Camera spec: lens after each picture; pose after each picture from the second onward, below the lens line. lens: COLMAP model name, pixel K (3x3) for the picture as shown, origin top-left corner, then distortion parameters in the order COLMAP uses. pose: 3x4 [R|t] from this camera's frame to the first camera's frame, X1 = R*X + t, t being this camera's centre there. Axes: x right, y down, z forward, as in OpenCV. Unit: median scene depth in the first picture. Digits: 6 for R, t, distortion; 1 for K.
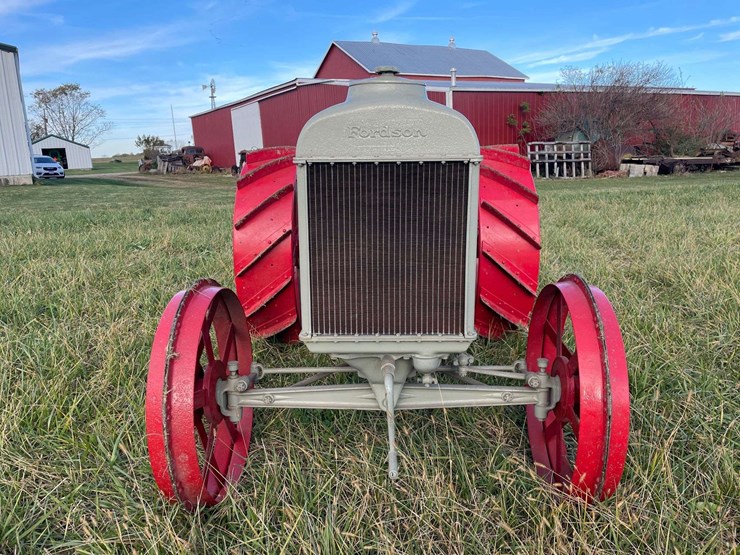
lens RADIAL K [[557.0, 0, 368.1], [0, 557.0, 269.1], [0, 0, 1]] dist [0.090879, -0.110126]
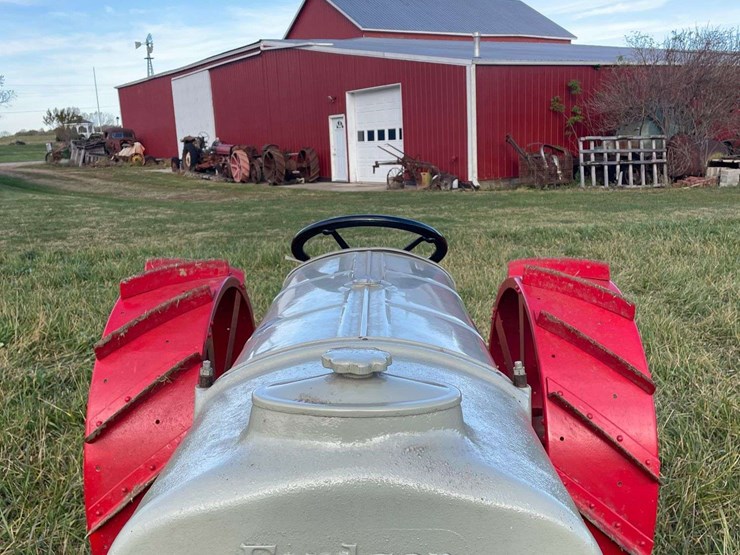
lens RADIAL K [[744.1, 0, 373.0], [0, 744.1, 280.5], [0, 0, 1]] dist [0.106307, -0.164858]
pose [[0.999850, 0.002590, 0.017124, 0.019313], [-0.002471, 0.999973, -0.006936, -0.215351], [-0.017141, 0.006893, 0.999829, 0.273816]]
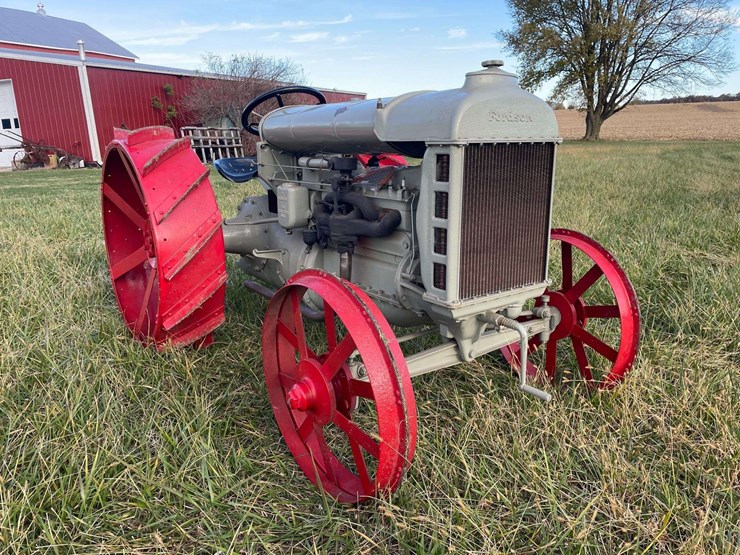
lens RADIAL K [[553.3, 0, 374.0], [0, 553.3, 274.5], [0, 0, 1]] dist [0.093350, -0.113832]
pose [[0.785627, -0.138253, 0.603056, -0.487526], [0.117063, 0.990324, 0.074532, -0.020533], [-0.607525, 0.012041, 0.794210, 0.129632]]
